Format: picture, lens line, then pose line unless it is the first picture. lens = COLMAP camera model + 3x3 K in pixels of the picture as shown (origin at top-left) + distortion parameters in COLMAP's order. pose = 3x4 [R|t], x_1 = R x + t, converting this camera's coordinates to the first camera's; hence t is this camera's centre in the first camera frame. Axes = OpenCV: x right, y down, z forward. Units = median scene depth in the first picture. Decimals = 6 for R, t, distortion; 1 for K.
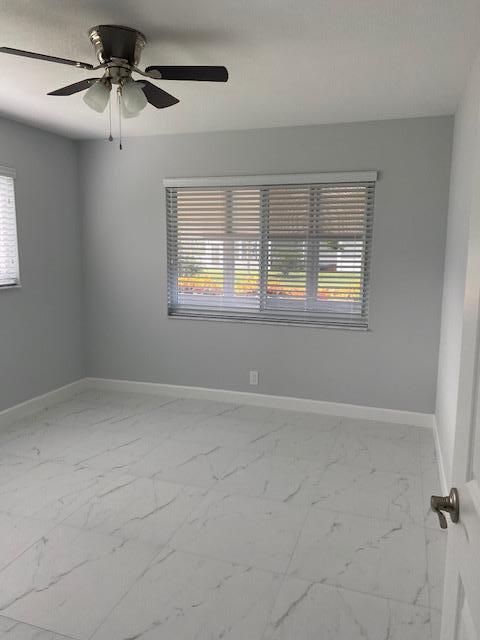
lens RADIAL K [[494.3, 0, 246.7], [0, 494.3, 314.6], [0, 0, 1]] dist [0.028128, -0.038935]
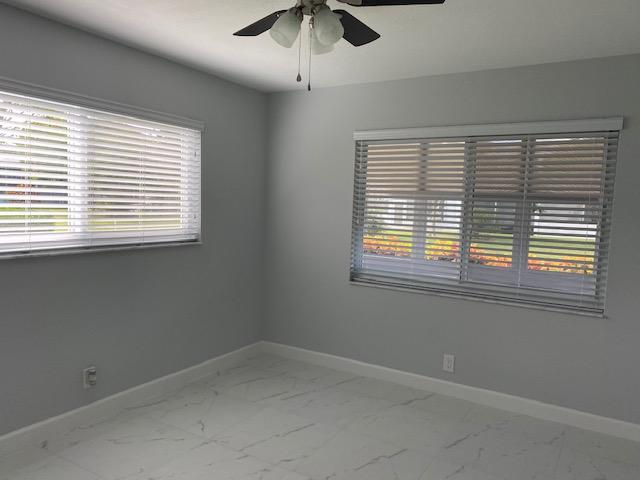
lens RADIAL K [[494.3, 0, 318.9], [0, 494.3, 243.2], [0, 0, 1]] dist [0.028128, -0.038935]
pose [[0.975595, 0.041398, -0.215641, -0.027408], [-0.054104, 0.997109, -0.053353, -0.017525], [0.212809, 0.063718, 0.975014, 0.120328]]
